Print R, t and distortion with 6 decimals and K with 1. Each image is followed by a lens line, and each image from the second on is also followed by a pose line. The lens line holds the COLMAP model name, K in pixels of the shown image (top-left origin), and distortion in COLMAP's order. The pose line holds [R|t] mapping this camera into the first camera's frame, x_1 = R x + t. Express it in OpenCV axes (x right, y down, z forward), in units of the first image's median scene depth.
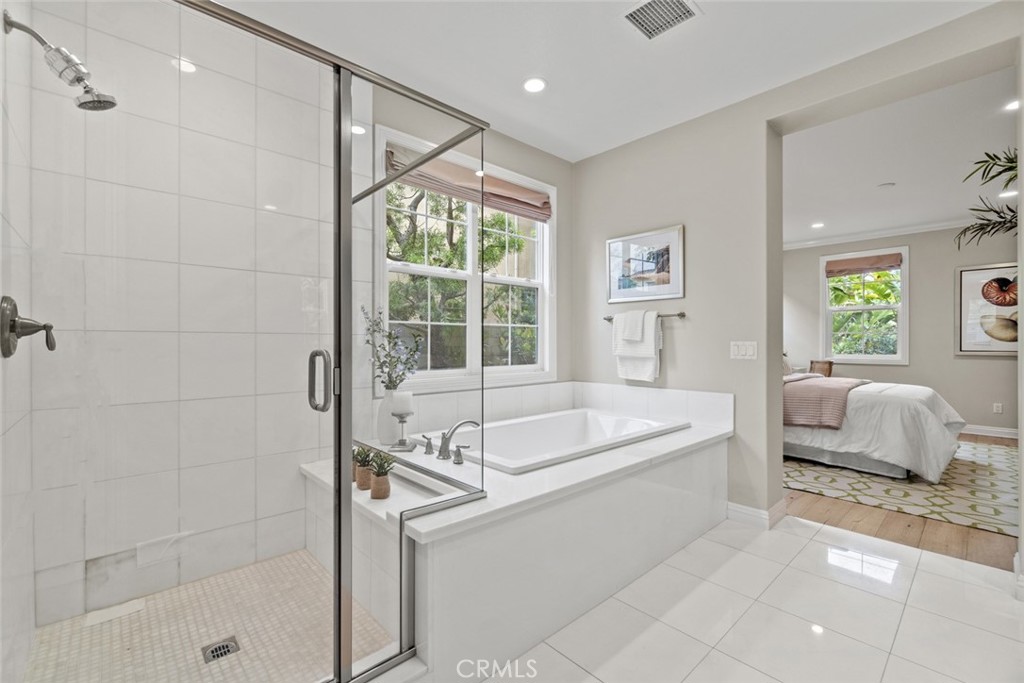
lens RADIAL K [[439.4, 0, 507.5], [0, 439.4, 343.8], [0, 0, 1]] dist [-0.005389, 0.000240]
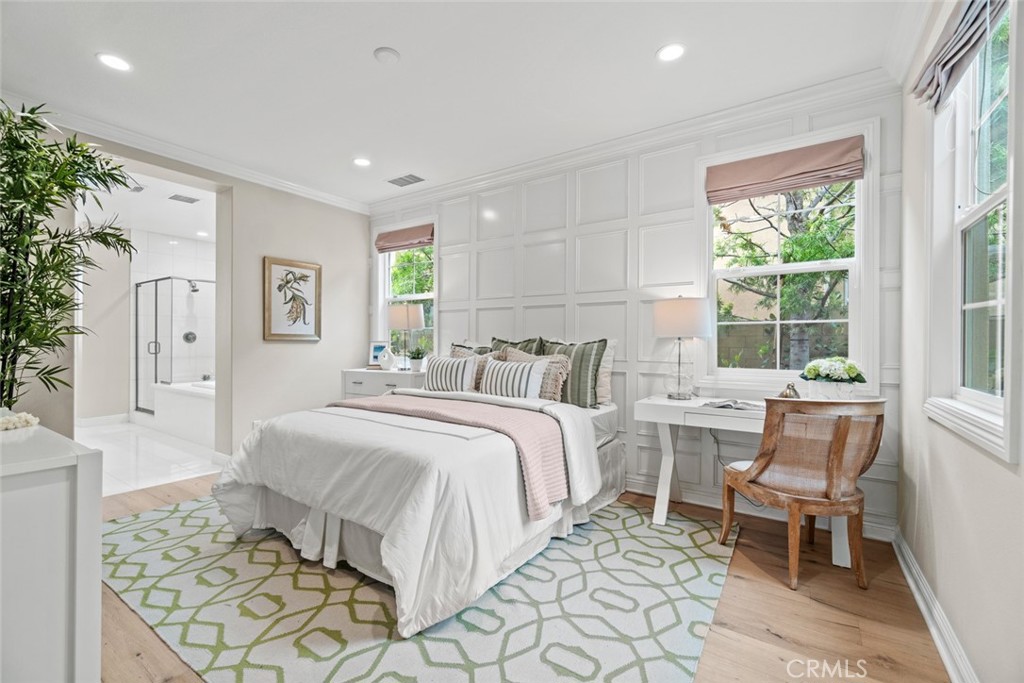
lens RADIAL K [[439.4, 0, 507.5], [0, 439.4, 343.8], [0, 0, 1]] dist [-0.005389, 0.000240]
pose [[0.232818, -0.000422, -0.972520, 0.589356], [-0.007816, 0.999967, -0.002305, -0.002574], [0.972489, 0.008137, 0.232807, 0.413904]]
